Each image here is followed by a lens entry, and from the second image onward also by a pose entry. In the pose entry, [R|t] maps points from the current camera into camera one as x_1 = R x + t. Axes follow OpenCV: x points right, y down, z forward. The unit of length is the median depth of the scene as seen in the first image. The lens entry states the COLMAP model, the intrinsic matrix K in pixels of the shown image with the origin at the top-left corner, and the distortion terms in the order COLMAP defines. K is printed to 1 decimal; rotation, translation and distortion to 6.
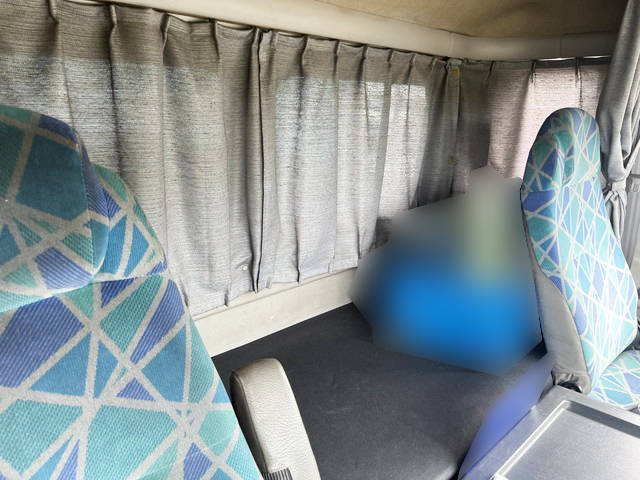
lens RADIAL K [[487.9, 0, 319.8], [0, 487.9, 241.9], [0, 0, 1]] dist [0.052150, -0.072723]
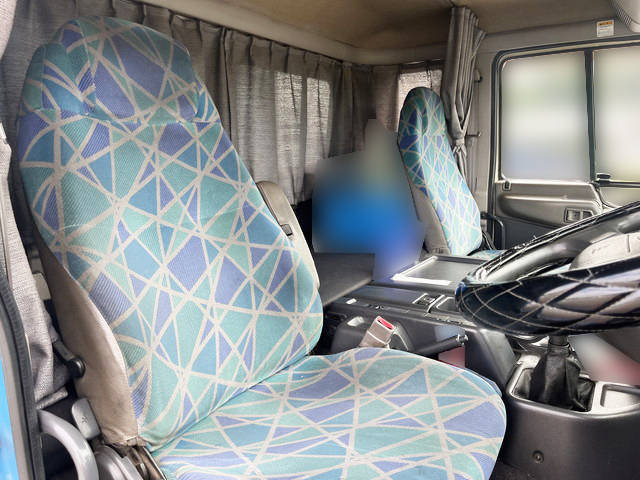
lens RADIAL K [[487.9, 0, 321.4], [0, 487.9, 236.9], [0, 0, 1]] dist [0.052150, -0.072723]
pose [[0.977300, -0.066818, 0.201049, -0.154828], [0.084592, 0.993106, -0.081143, 0.314669], [-0.194241, 0.096308, 0.976215, -0.427352]]
